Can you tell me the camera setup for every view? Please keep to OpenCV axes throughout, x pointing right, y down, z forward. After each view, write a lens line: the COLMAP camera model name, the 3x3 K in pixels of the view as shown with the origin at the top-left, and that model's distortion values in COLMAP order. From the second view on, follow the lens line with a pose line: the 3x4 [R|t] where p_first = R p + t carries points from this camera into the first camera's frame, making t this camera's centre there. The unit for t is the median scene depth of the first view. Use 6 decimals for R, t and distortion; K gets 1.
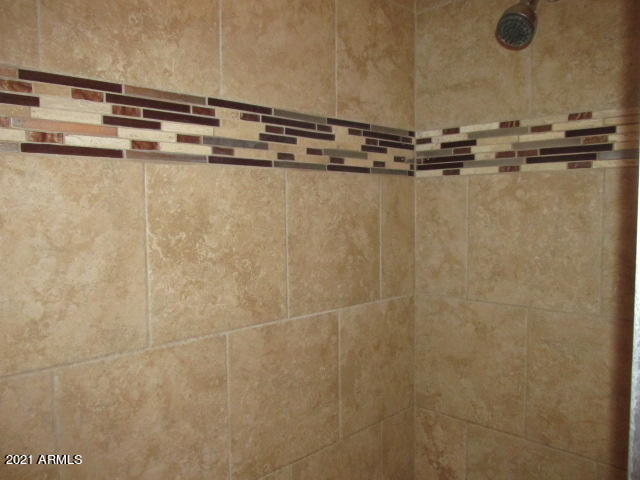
lens RADIAL K [[534.9, 0, 320.4], [0, 534.9, 241.7], [0, 0, 1]] dist [-0.039296, 0.035392]
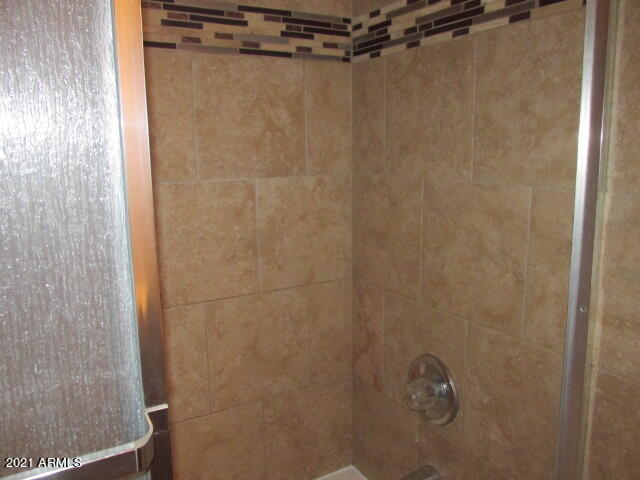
lens RADIAL K [[534.9, 0, 317.7], [0, 534.9, 239.6], [0, 0, 1]] dist [-0.039296, 0.035392]
pose [[0.965208, 0.036876, -0.258869, 0.462069], [-0.007966, 0.993693, 0.111849, 0.126283], [0.261361, -0.105896, 0.959415, -0.078888]]
